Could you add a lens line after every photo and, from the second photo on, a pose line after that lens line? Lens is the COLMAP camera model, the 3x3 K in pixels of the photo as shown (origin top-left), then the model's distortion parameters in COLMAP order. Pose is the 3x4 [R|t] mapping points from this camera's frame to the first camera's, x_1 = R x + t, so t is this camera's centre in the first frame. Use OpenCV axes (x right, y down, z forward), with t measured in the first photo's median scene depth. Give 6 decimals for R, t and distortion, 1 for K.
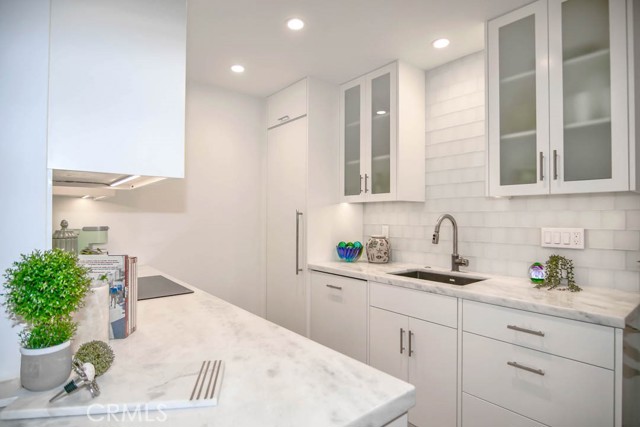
lens RADIAL K [[340.5, 0, 317.8], [0, 340.5, 213.7], [0, 0, 1]] dist [-0.024588, 0.004404]
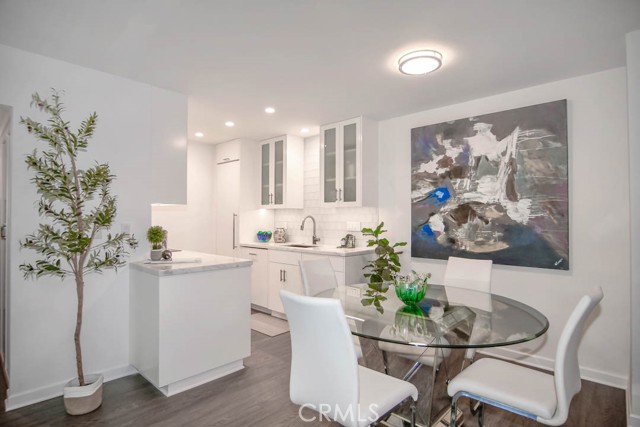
lens RADIAL K [[340.5, 0, 316.2], [0, 340.5, 212.5], [0, 0, 1]] dist [-0.024588, 0.004404]
pose [[0.992001, -0.000445, 0.126228, 0.167297], [0.000870, 0.999994, -0.003315, -0.008630], [-0.126226, 0.003399, 0.991996, -0.955189]]
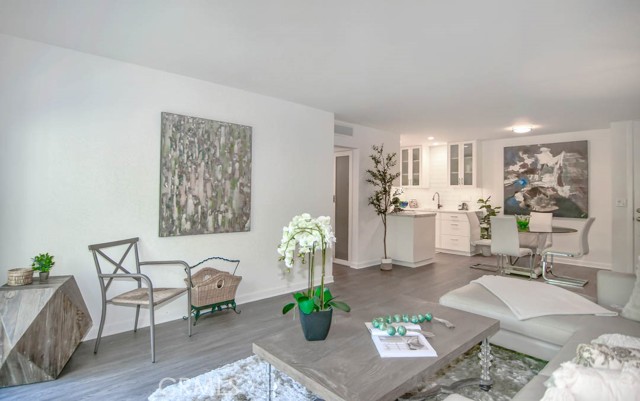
lens RADIAL K [[340.4, 0, 318.3], [0, 340.4, 186.0], [0, 0, 1]] dist [-0.021589, 0.003417]
pose [[0.997819, 0.008164, 0.065507, -1.021435], [-0.007715, 0.999945, -0.007108, -0.025642], [-0.065562, 0.006587, 0.997827, -2.313369]]
